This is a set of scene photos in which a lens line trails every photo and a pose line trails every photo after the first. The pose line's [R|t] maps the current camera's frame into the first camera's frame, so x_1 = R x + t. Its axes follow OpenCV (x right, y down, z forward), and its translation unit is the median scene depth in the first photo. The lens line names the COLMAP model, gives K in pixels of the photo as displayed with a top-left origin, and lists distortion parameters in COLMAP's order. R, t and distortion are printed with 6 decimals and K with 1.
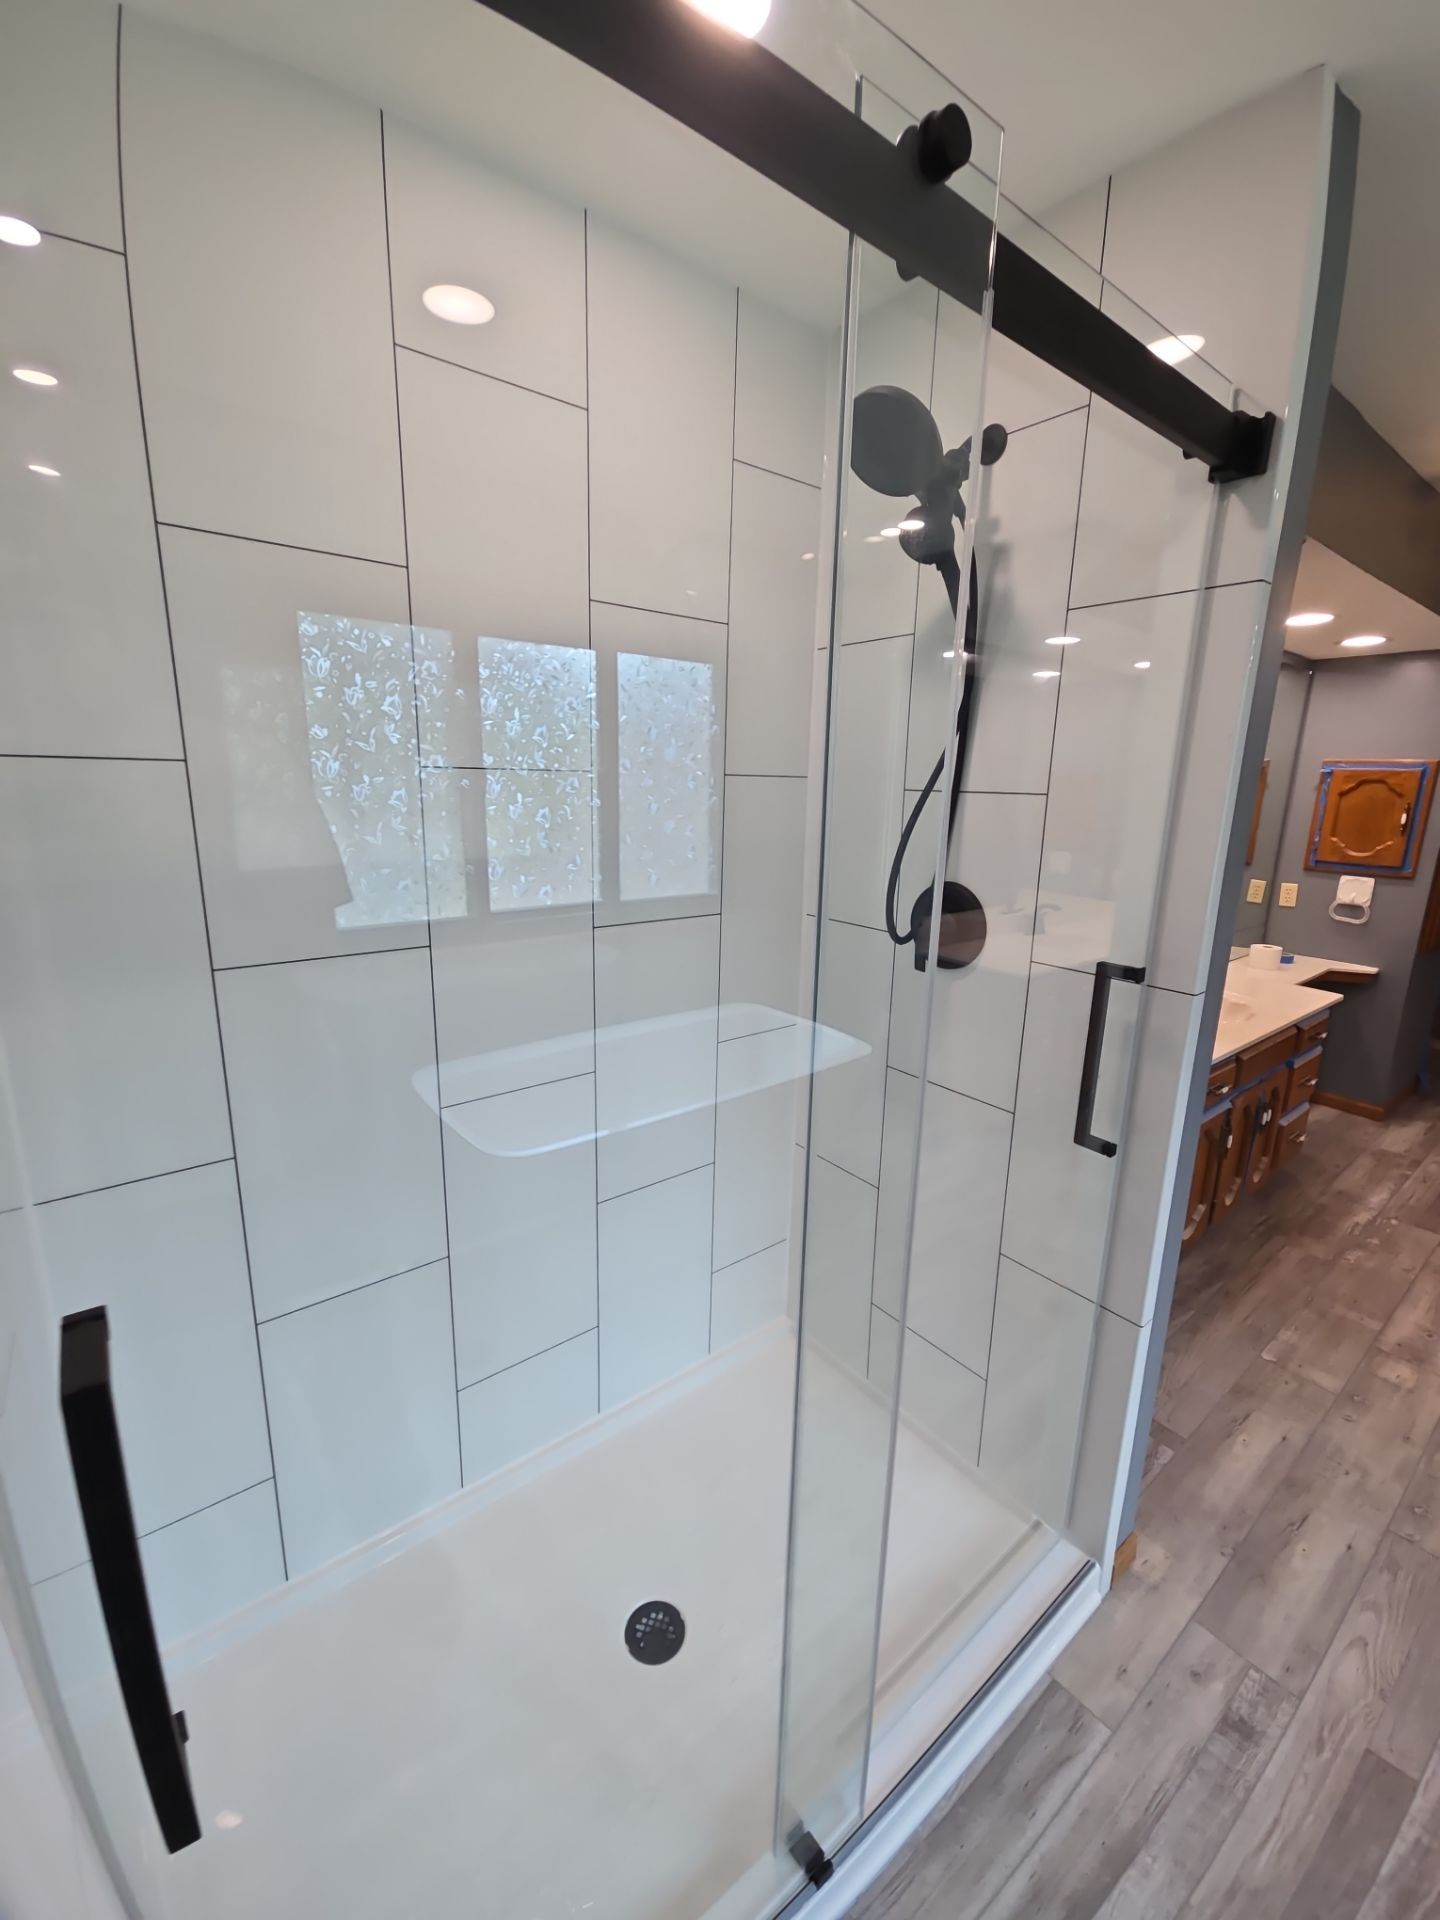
lens RADIAL K [[779.8, 0, 723.9], [0, 779.8, 955.2], [0, 0, 1]] dist [0.011622, -0.009319]
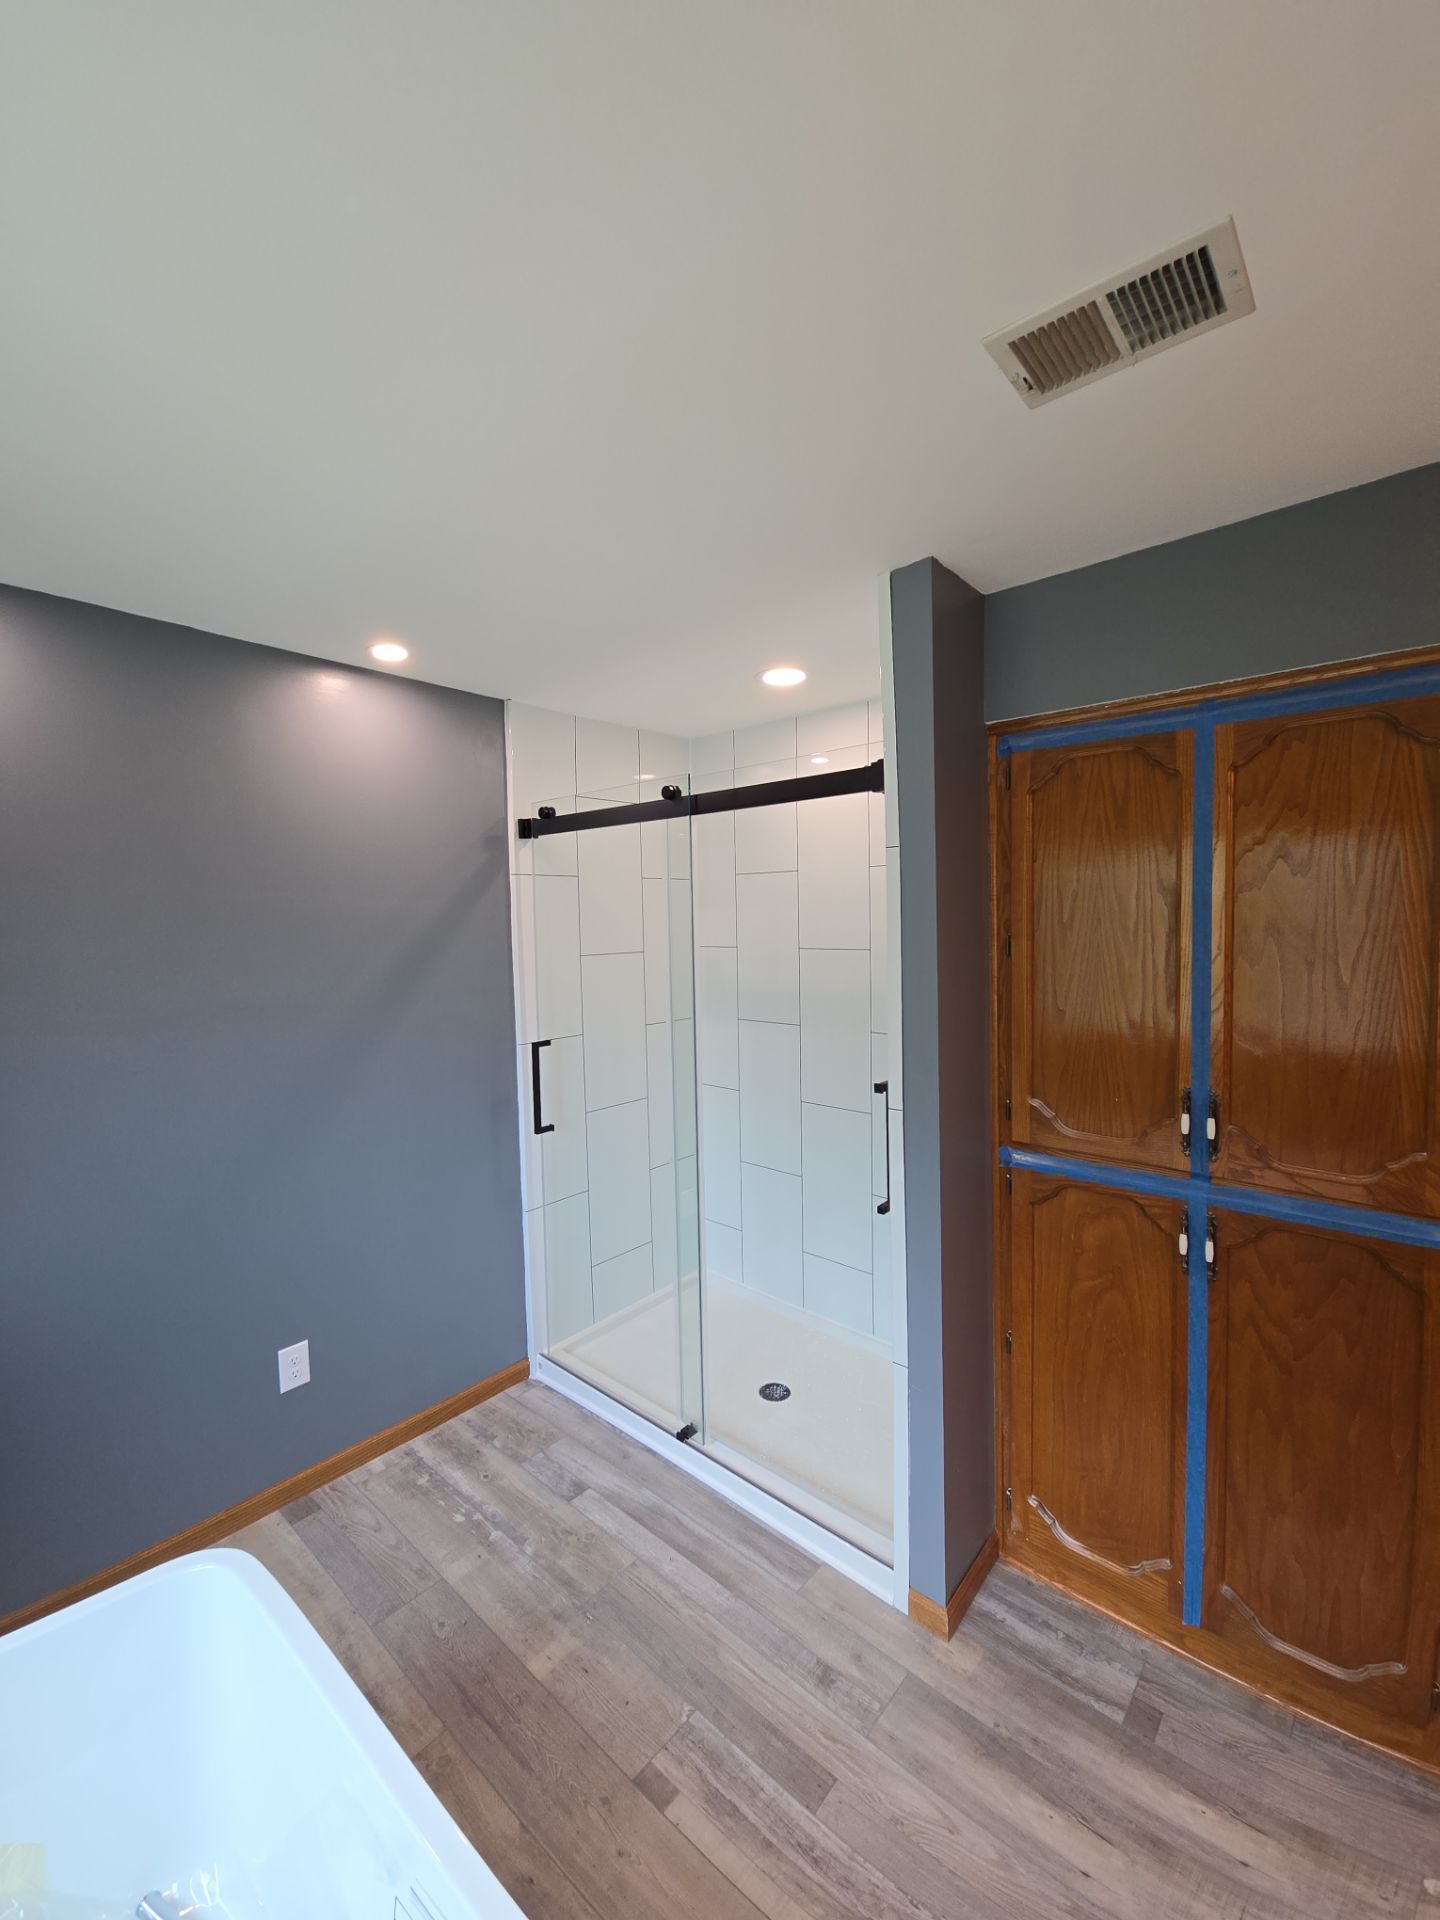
lens RADIAL K [[779.8, 0, 728.4], [0, 779.8, 960.8], [0, 0, 1]] dist [0.011622, -0.009319]
pose [[0.178961, 0.026354, -0.983503, 1.128071], [-0.203931, 0.978925, -0.010877, -0.080196], [0.962489, 0.202513, 0.180564, 0.215498]]
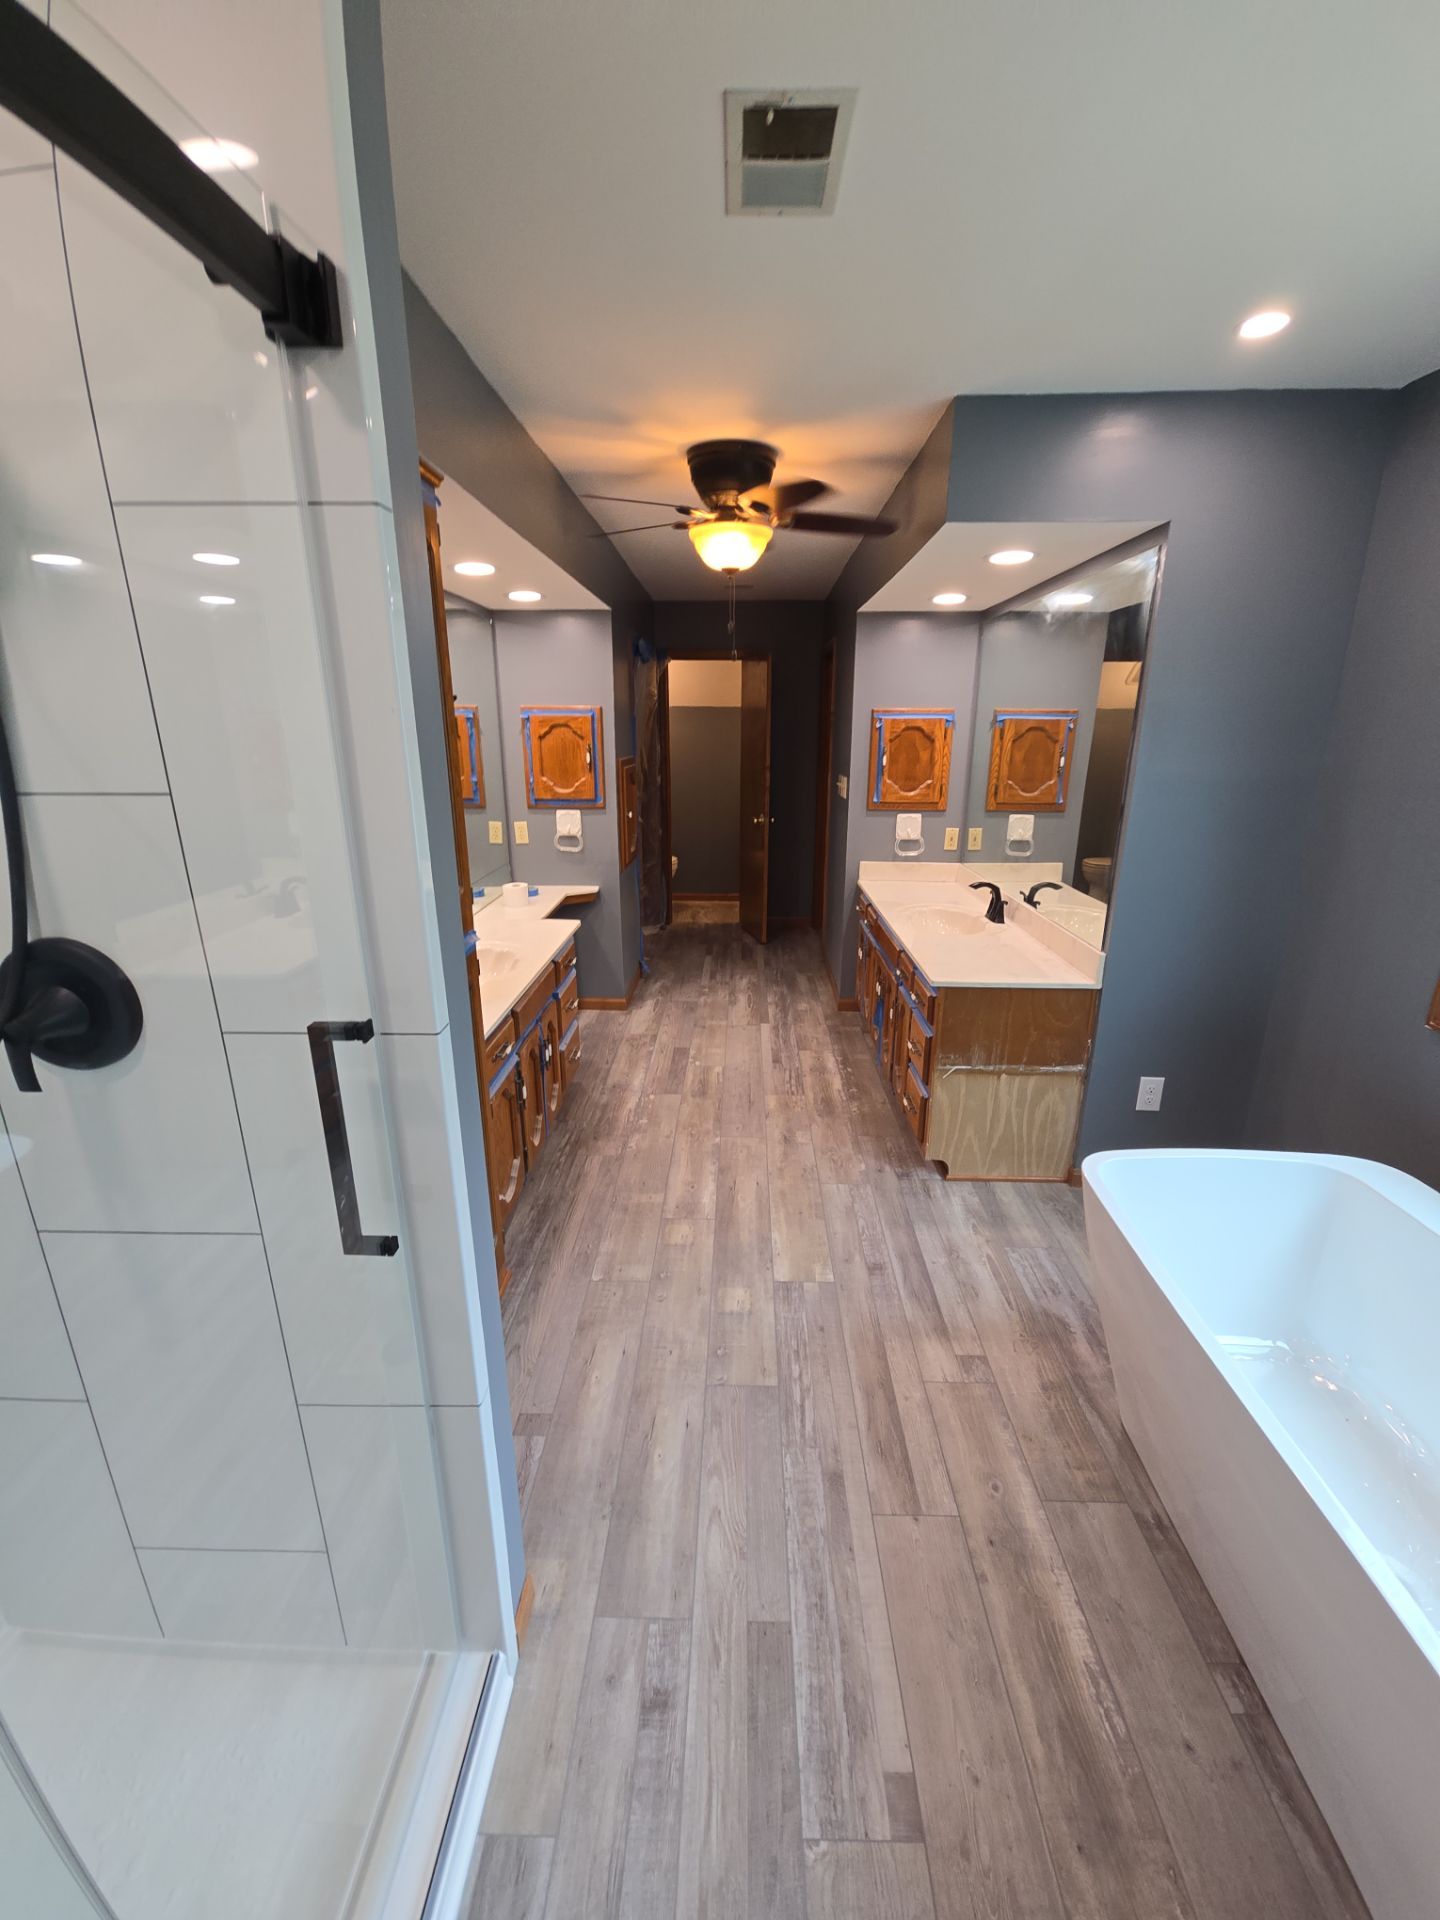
lens RADIAL K [[779.8, 0, 720.5], [0, 779.8, 954.3], [0, 0, 1]] dist [0.011622, -0.009319]
pose [[0.643456, -0.239396, 0.727086, 0.124932], [0.183770, 0.970372, 0.156867, -0.058134], [-0.743097, 0.032680, 0.668385, 0.133680]]
